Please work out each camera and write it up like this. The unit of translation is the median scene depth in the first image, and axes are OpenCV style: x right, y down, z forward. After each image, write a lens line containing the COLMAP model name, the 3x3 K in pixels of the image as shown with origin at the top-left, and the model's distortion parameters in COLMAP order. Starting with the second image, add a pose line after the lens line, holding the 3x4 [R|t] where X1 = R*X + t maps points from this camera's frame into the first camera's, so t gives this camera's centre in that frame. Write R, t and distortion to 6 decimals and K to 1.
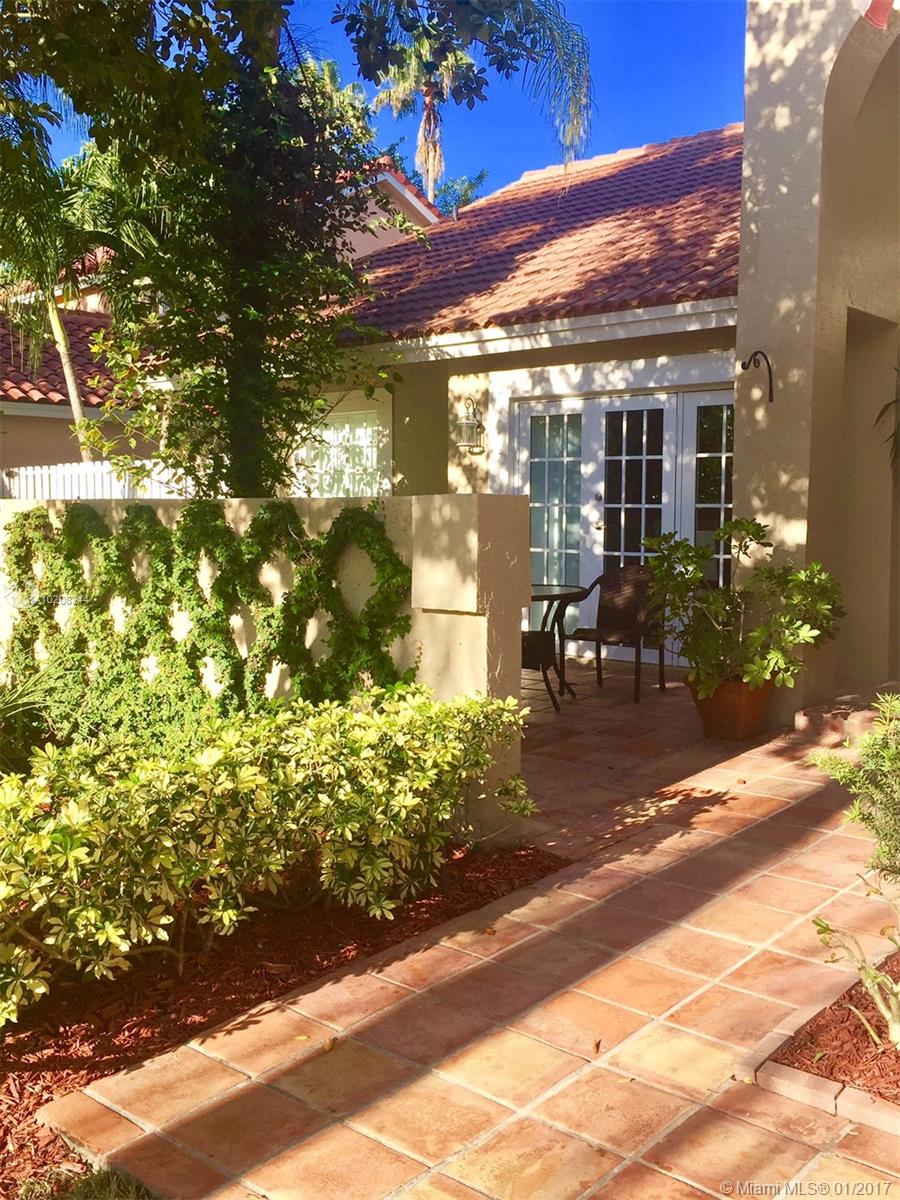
lens RADIAL K [[1178.5, 0, 456.1], [0, 1178.5, 578.3], [0, 0, 1]] dist [0.037404, 0.000000]
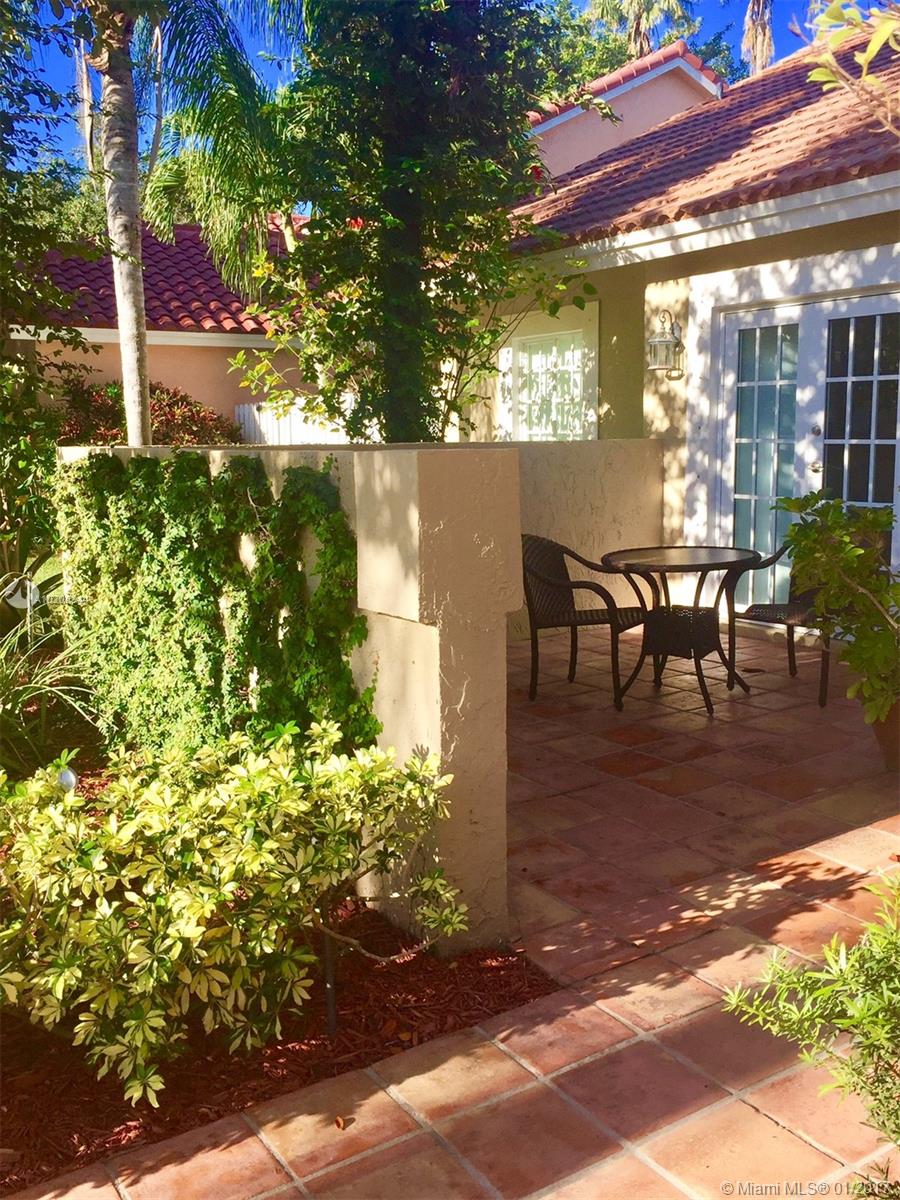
lens RADIAL K [[1178.5, 0, 449.8], [0, 1178.5, 587.3], [0, 0, 1]] dist [0.037404, 0.000000]
pose [[0.958062, 0.025278, -0.285445, 0.121231], [-0.004772, 0.997371, 0.072308, -0.021892], [0.286523, -0.067913, 0.955663, 0.180191]]
